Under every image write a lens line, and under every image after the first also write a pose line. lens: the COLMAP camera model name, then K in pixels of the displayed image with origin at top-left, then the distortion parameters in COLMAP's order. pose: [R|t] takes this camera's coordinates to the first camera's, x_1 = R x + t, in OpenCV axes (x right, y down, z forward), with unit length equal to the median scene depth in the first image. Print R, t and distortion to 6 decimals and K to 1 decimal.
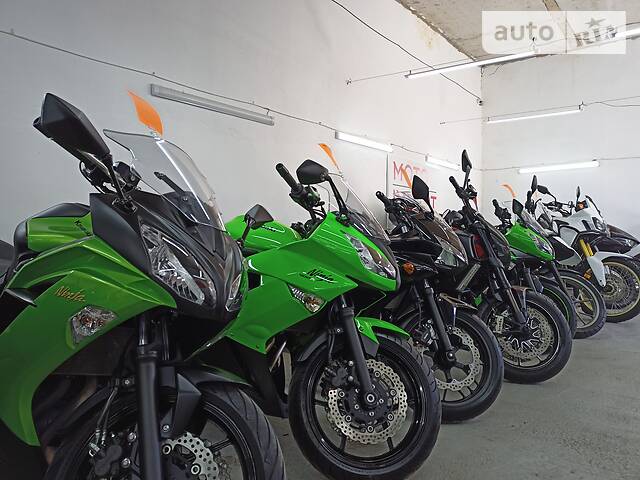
lens RADIAL K [[484.3, 0, 320.0], [0, 484.3, 240.0], [0, 0, 1]] dist [0.065451, -0.049979]
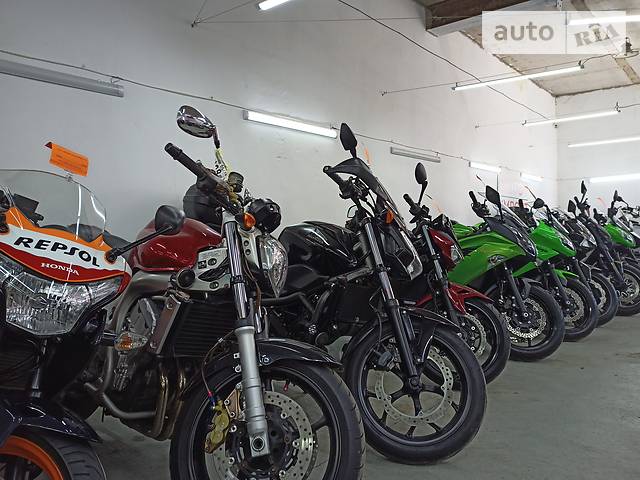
lens RADIAL K [[484.3, 0, 320.0], [0, 484.3, 240.0], [0, 0, 1]] dist [0.065451, -0.049979]
pose [[0.997532, -0.013094, -0.068989, -0.333865], [0.012858, 0.999910, -0.003866, 0.010530], [0.069033, 0.002969, 0.997610, -0.511112]]
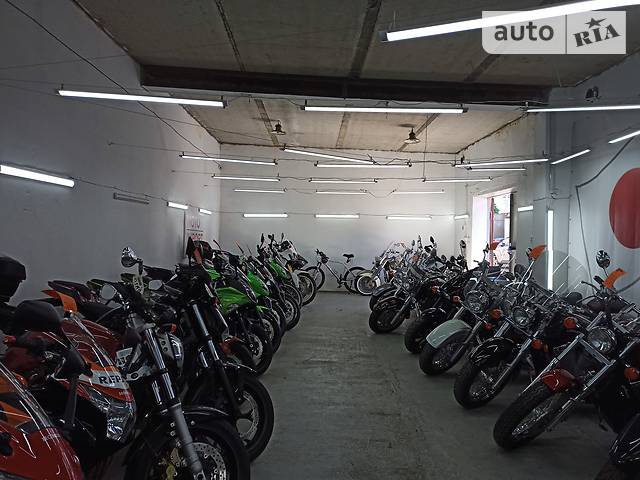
lens RADIAL K [[484.3, 0, 320.0], [0, 484.3, 240.0], [0, 0, 1]] dist [0.065451, -0.049979]
pose [[0.794888, 0.014488, 0.606583, -0.587850], [-0.012430, 0.999894, -0.007594, -0.092746], [-0.606629, -0.001503, 0.794984, -0.660964]]
